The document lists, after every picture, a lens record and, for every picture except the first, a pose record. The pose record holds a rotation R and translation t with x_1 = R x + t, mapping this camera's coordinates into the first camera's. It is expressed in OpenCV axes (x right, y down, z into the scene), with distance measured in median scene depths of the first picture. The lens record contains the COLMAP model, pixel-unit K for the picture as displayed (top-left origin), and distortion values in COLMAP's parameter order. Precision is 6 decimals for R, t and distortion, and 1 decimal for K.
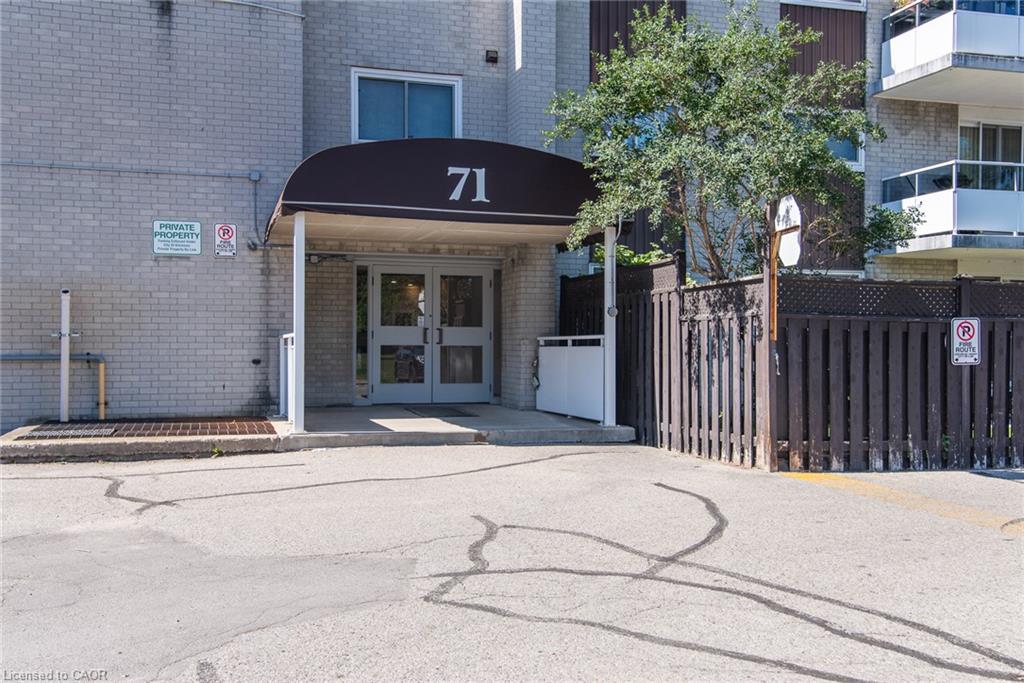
lens RADIAL K [[992.2, 0, 511.9], [0, 992.2, 337.9], [0, 0, 1]] dist [0.047007, 0.000000]
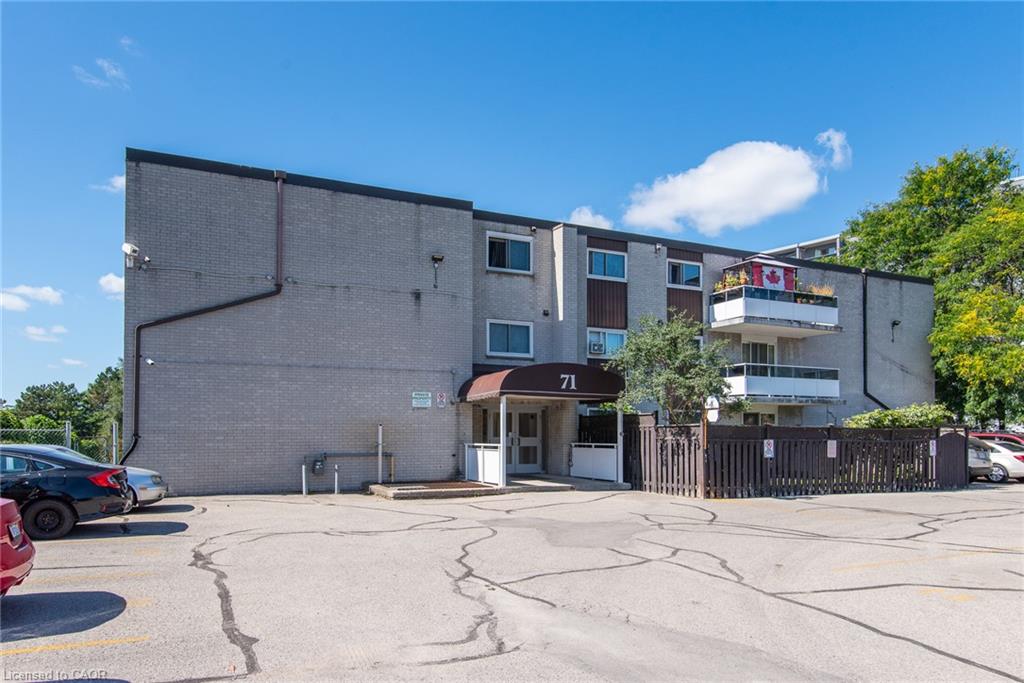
lens RADIAL K [[671.5, 0, 494.4], [0, 671.5, 413.1], [0, 0, 1]] dist [-0.000182, 0.002345]
pose [[0.991398, 0.003391, 0.130838, -0.431703], [-0.000628, 0.999776, -0.021150, -0.045252], [-0.130880, 0.020886, 0.991178, -0.576228]]
